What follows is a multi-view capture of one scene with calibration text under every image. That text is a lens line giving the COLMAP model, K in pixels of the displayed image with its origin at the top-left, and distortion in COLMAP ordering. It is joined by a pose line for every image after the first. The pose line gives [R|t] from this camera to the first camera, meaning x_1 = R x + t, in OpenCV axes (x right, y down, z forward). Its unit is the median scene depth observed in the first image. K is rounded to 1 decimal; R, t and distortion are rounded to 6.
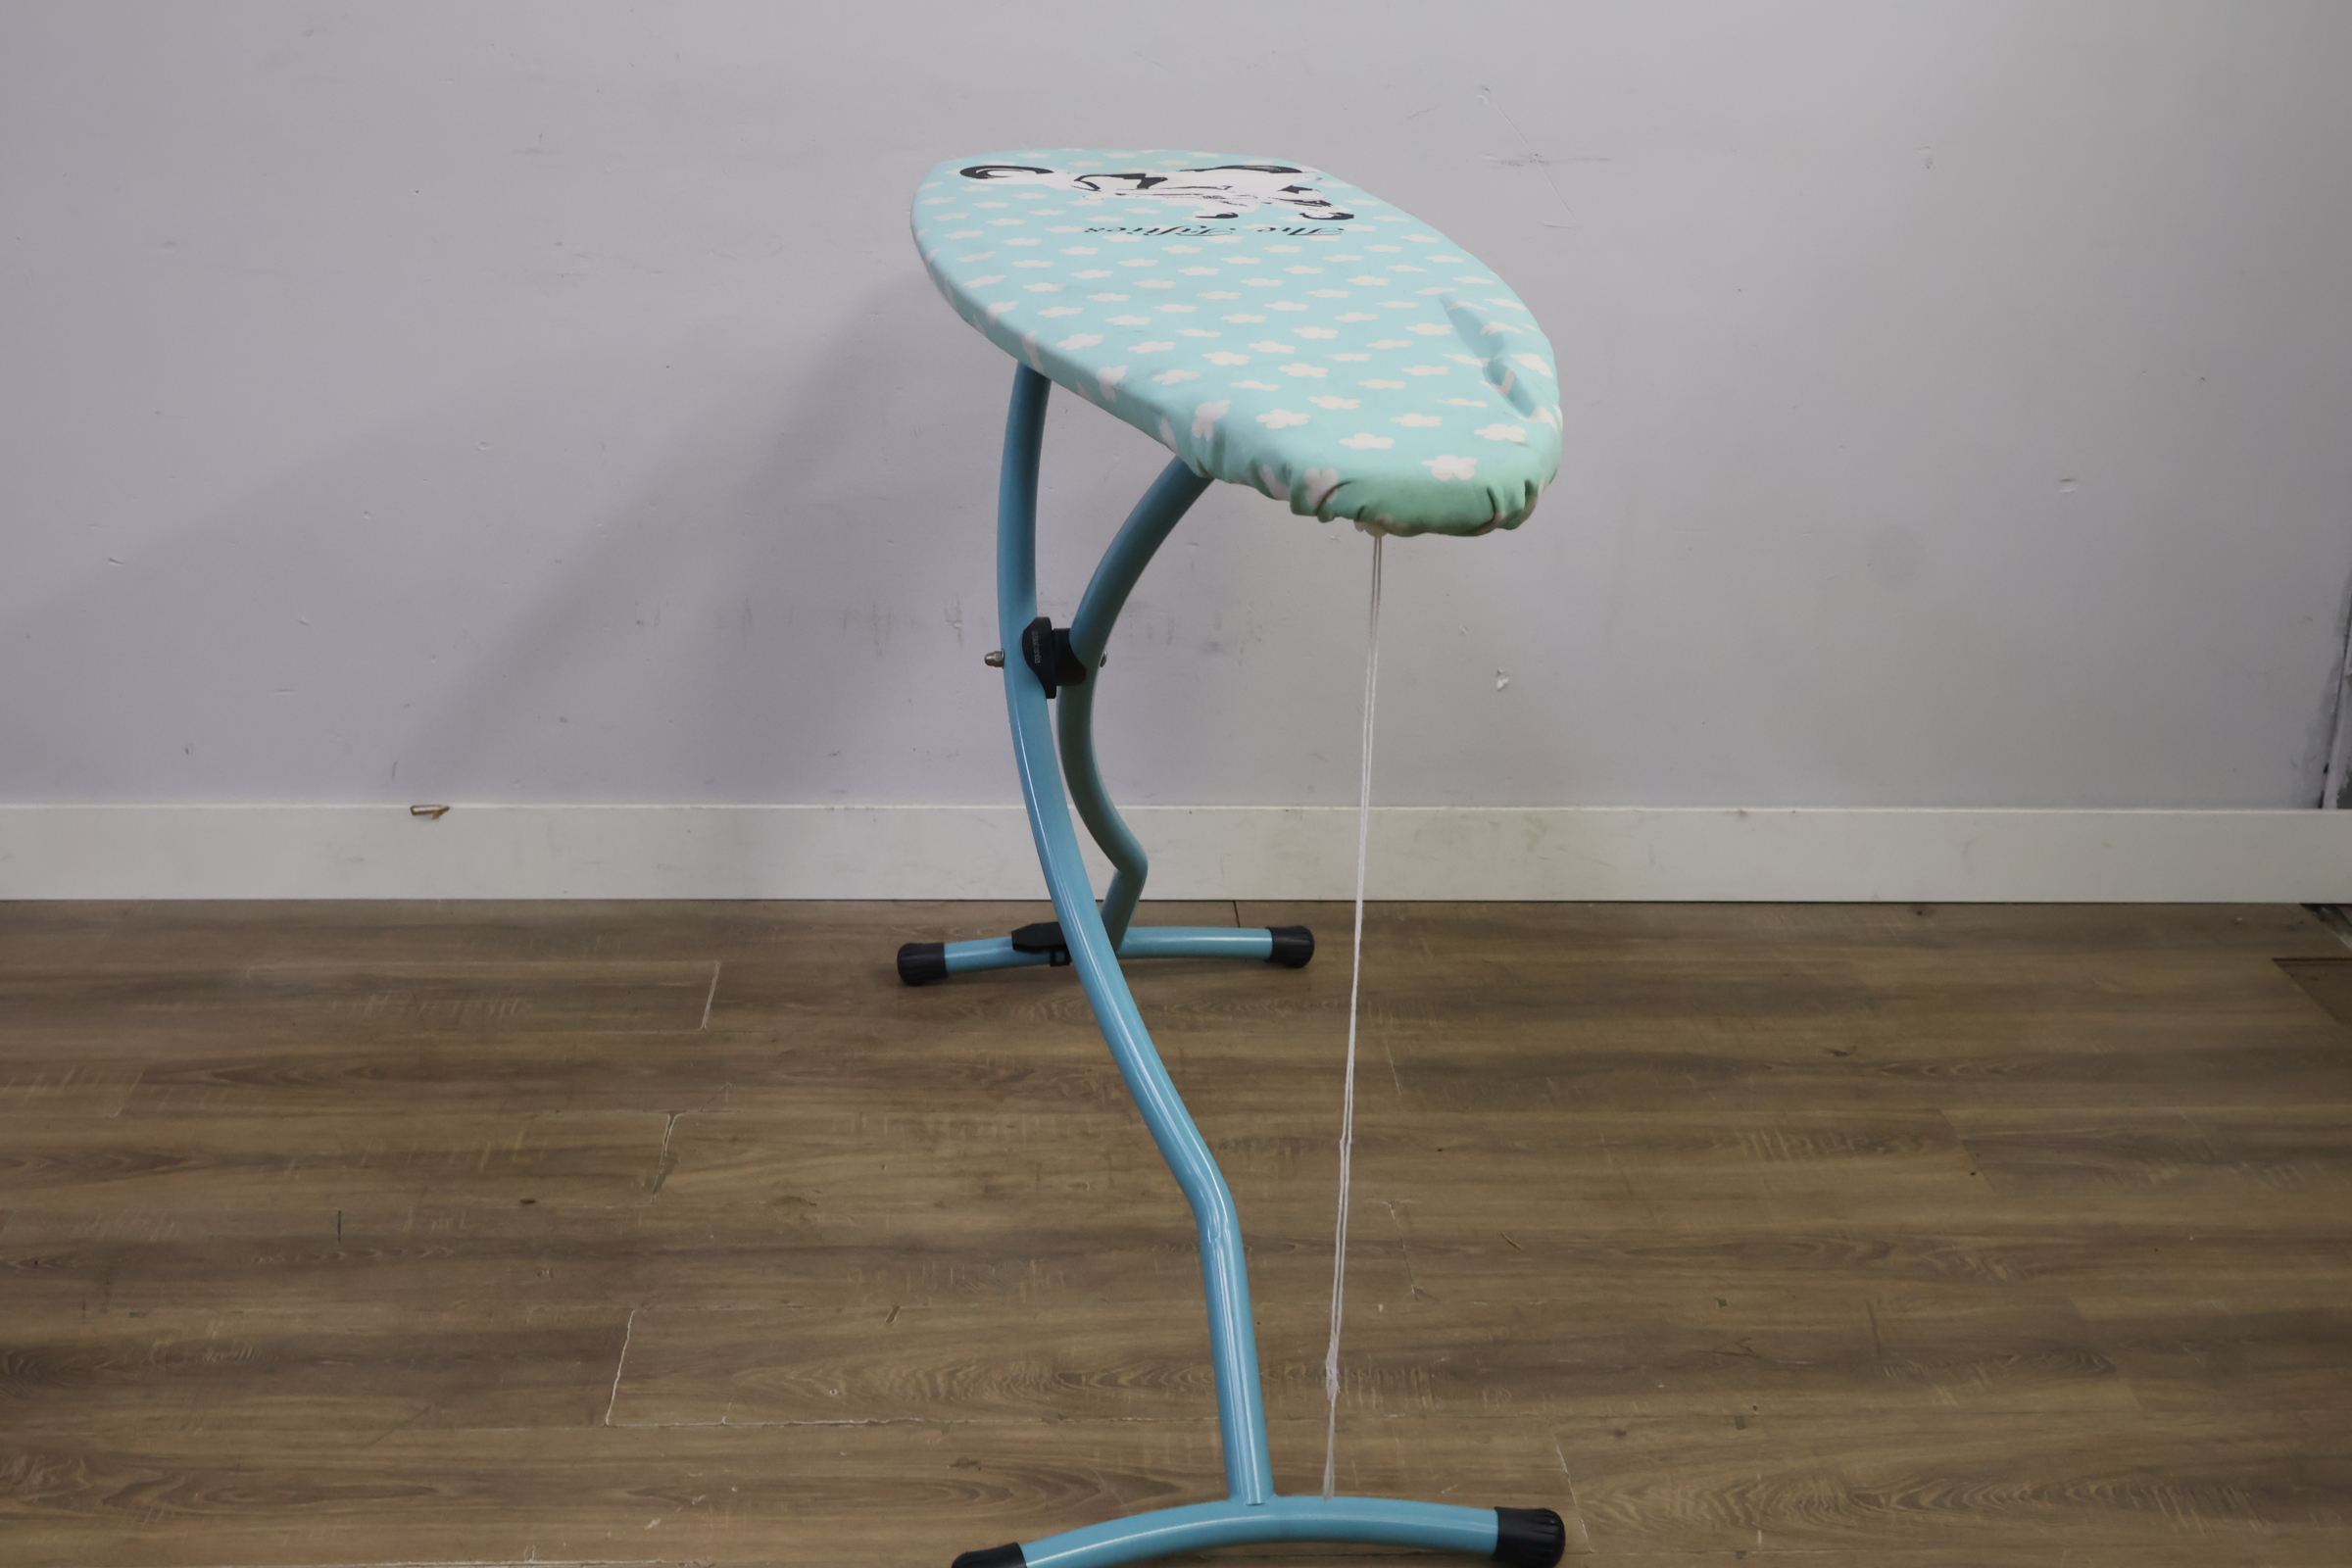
lens RADIAL K [[3055.1, 0, 1154.2], [0, 3055.1, 792.2], [0, 0, 1]] dist [-0.010017, 0.000000]
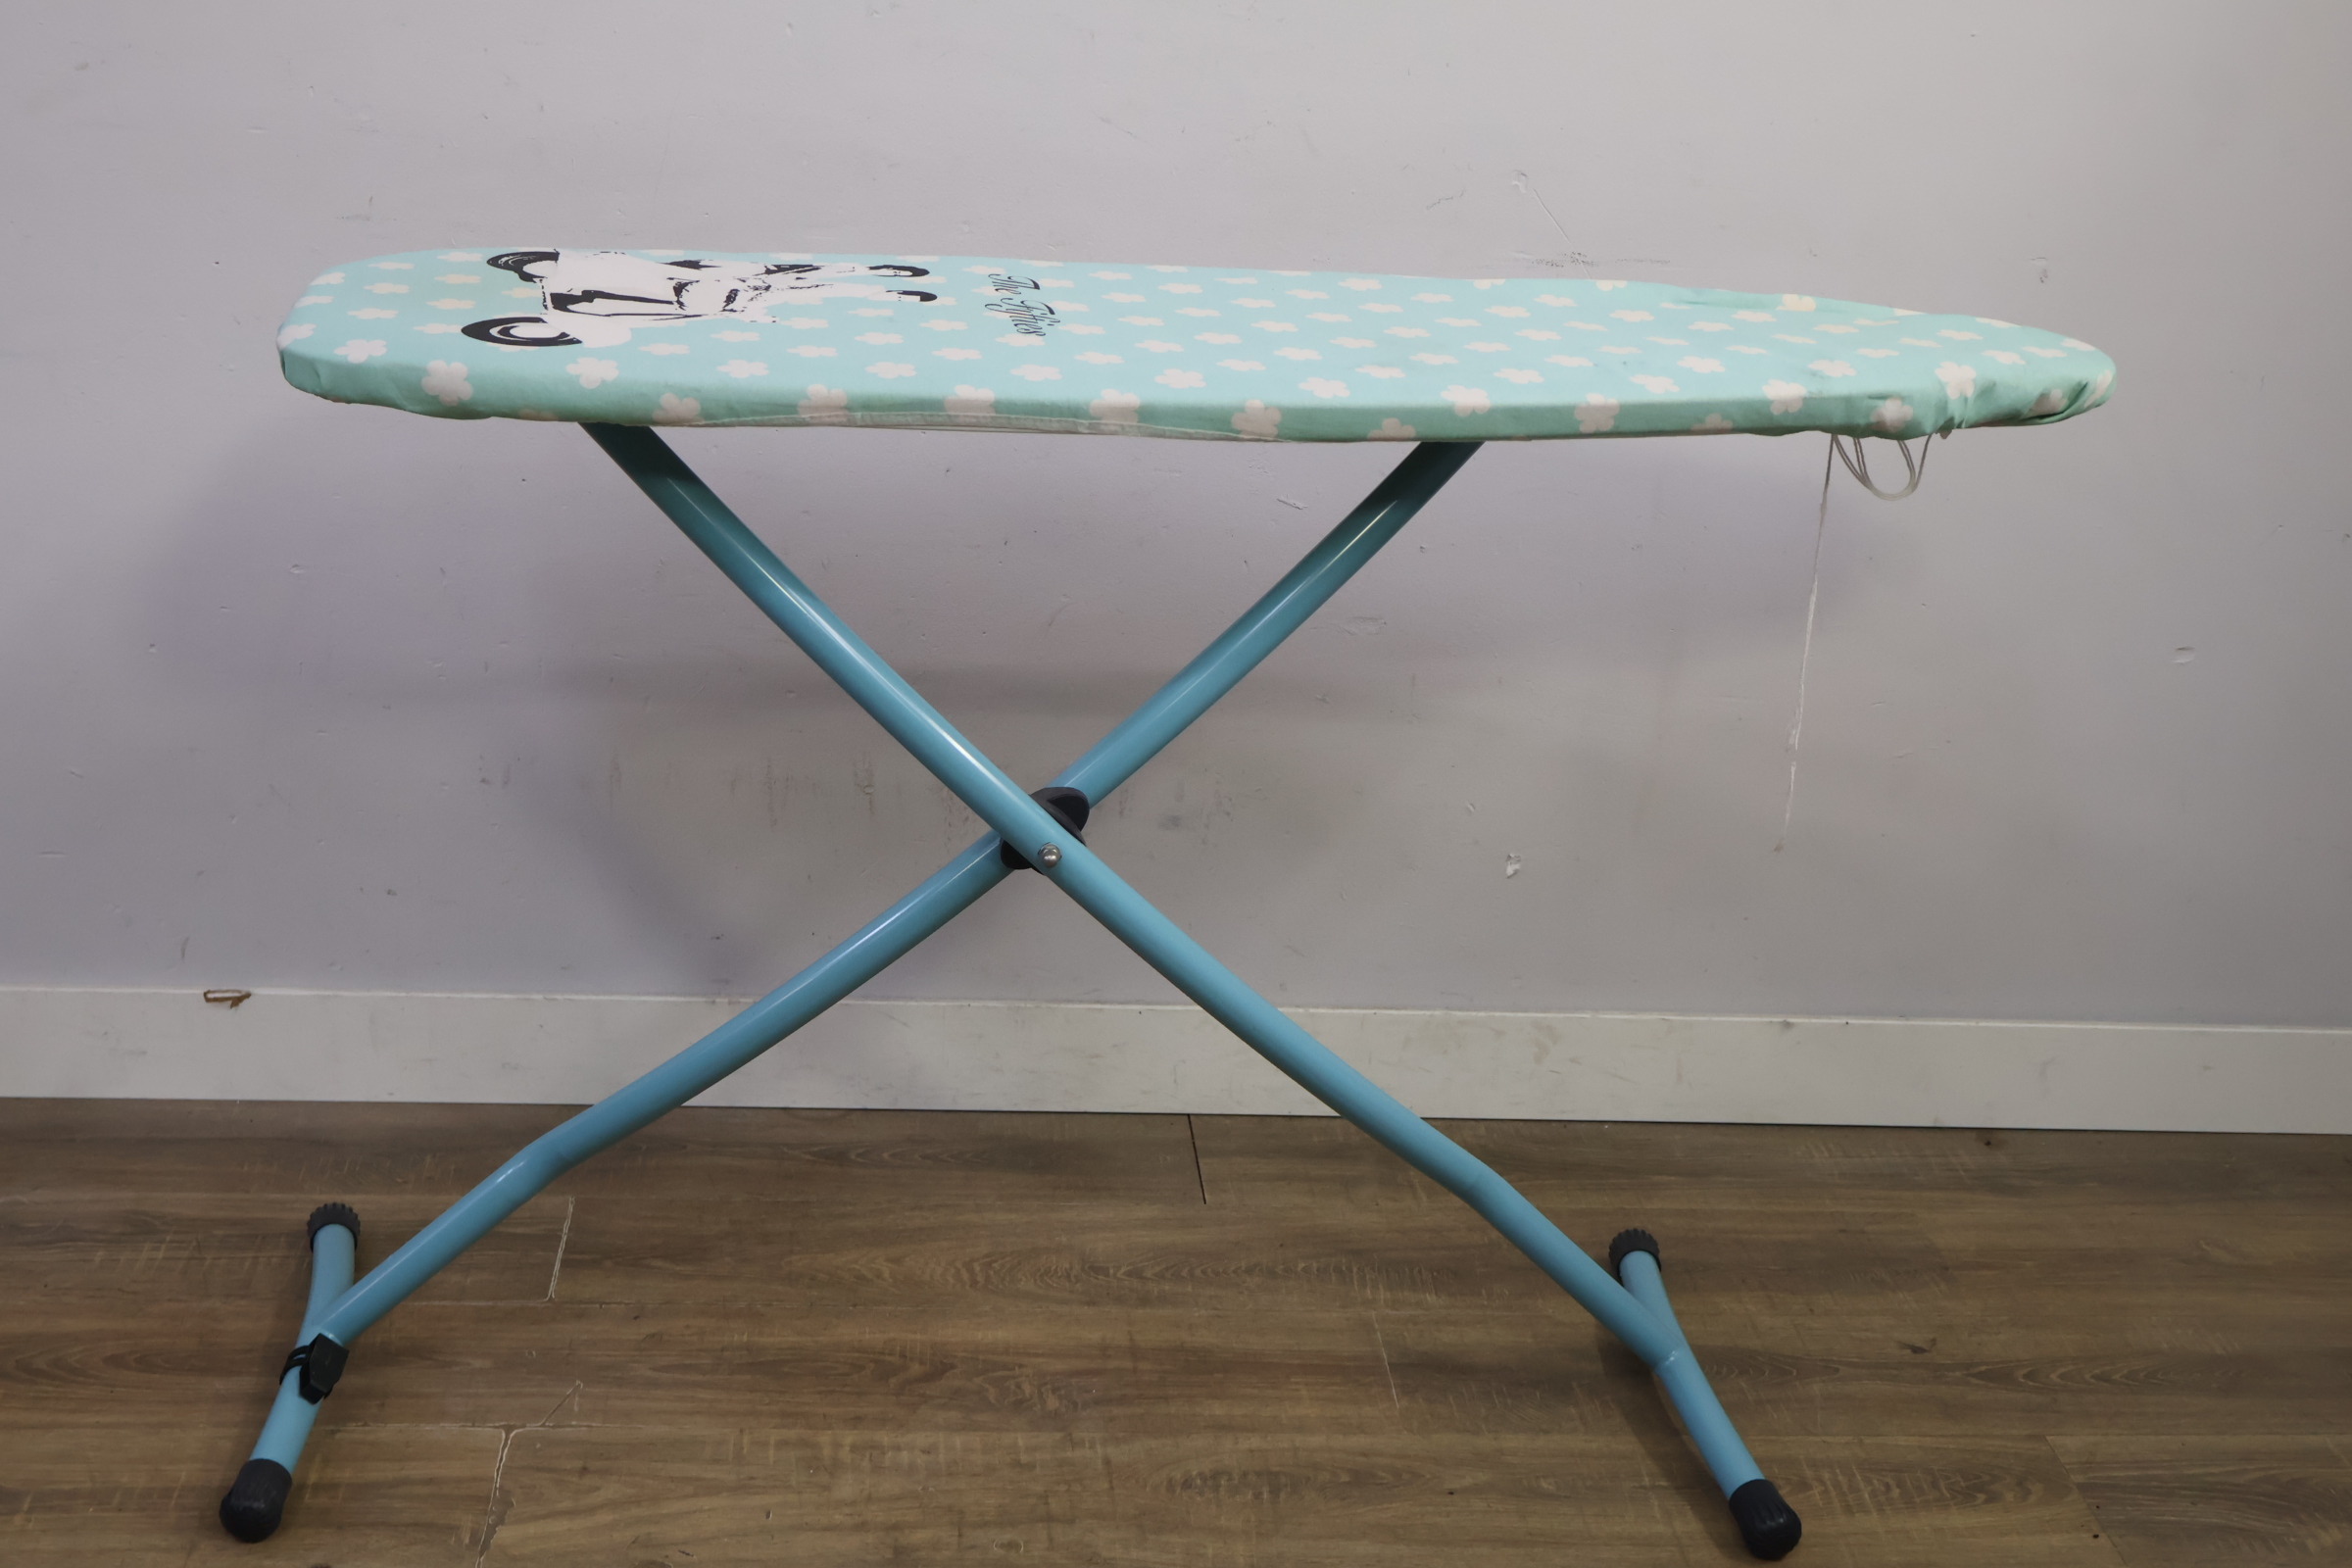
lens RADIAL K [[3055.1, 0, 1160.5], [0, 3055.1, 799.1], [0, 0, 1]] dist [-0.010017, 0.000000]
pose [[0.998932, 0.022321, 0.040461, -0.021416], [-0.023276, 0.999458, 0.023279, -0.085931], [-0.039920, -0.024196, 0.998910, 0.189338]]
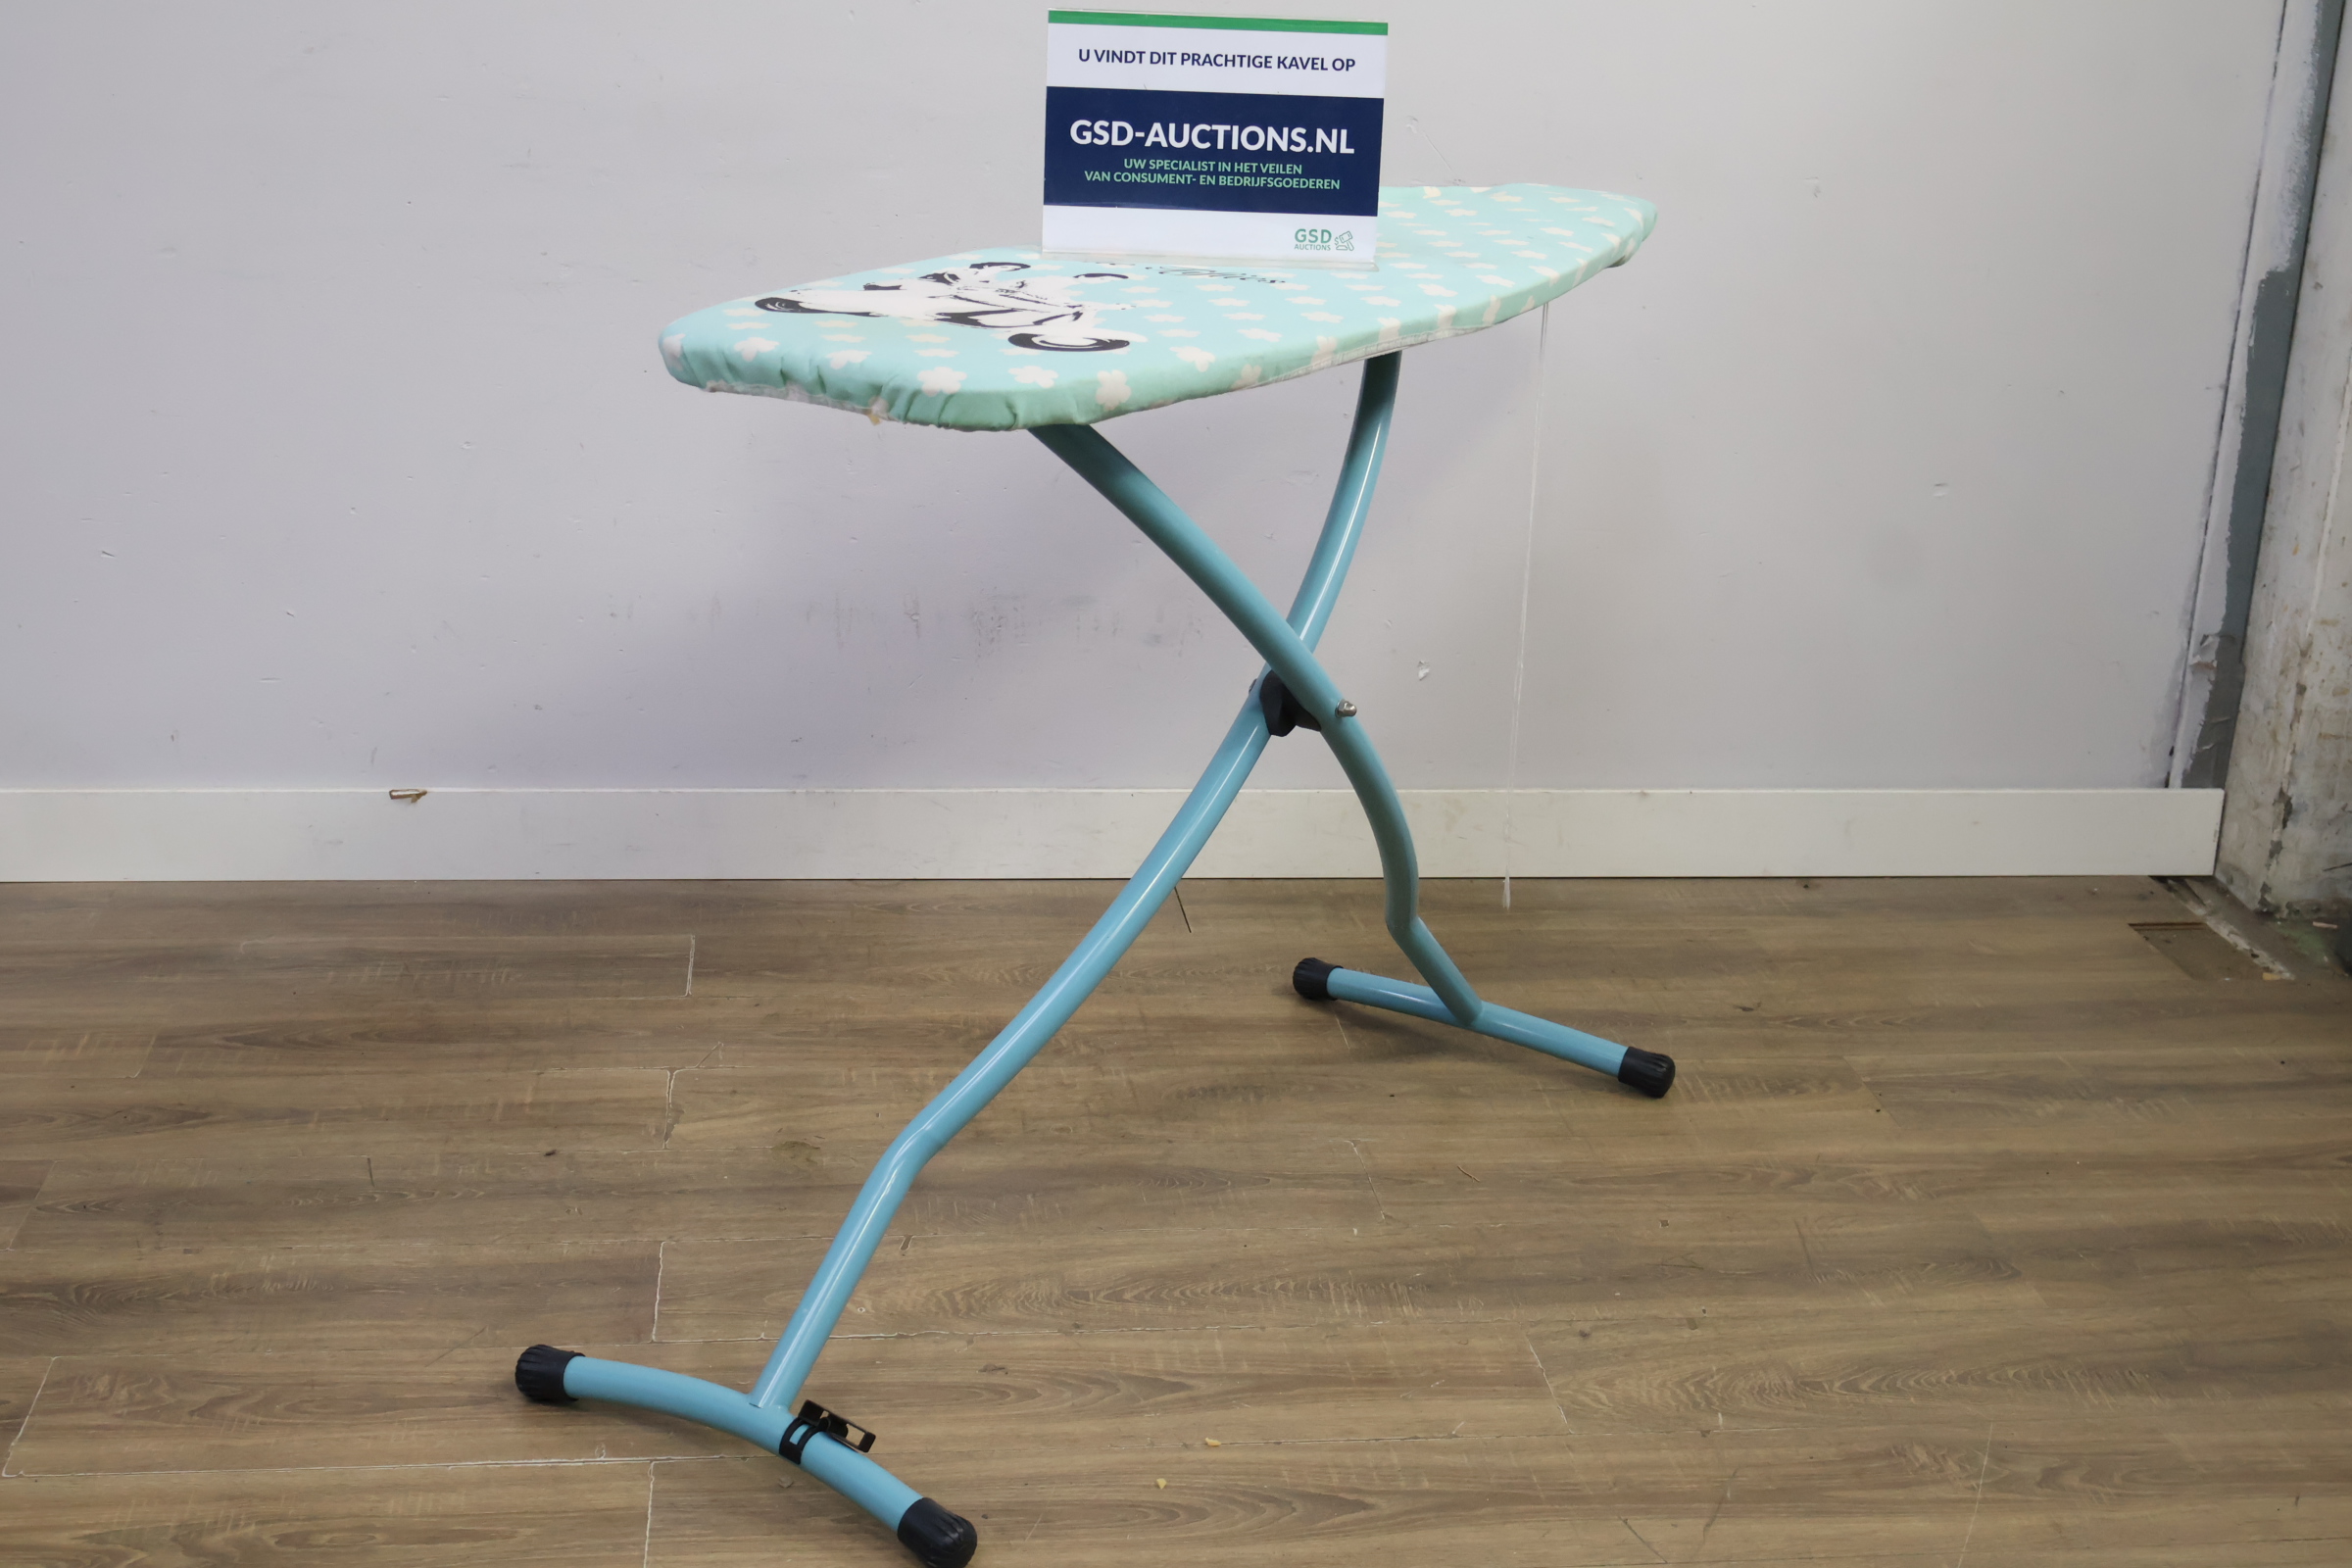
lens RADIAL K [[3055.1, 0, 1170.0], [0, 3055.1, 785.5], [0, 0, 1]] dist [-0.010017, 0.000000]
pose [[0.997259, -0.003227, 0.073923, -0.063927], [0.004519, 0.999840, -0.017316, 0.026003], [-0.073855, 0.017602, 0.997114, -0.072015]]
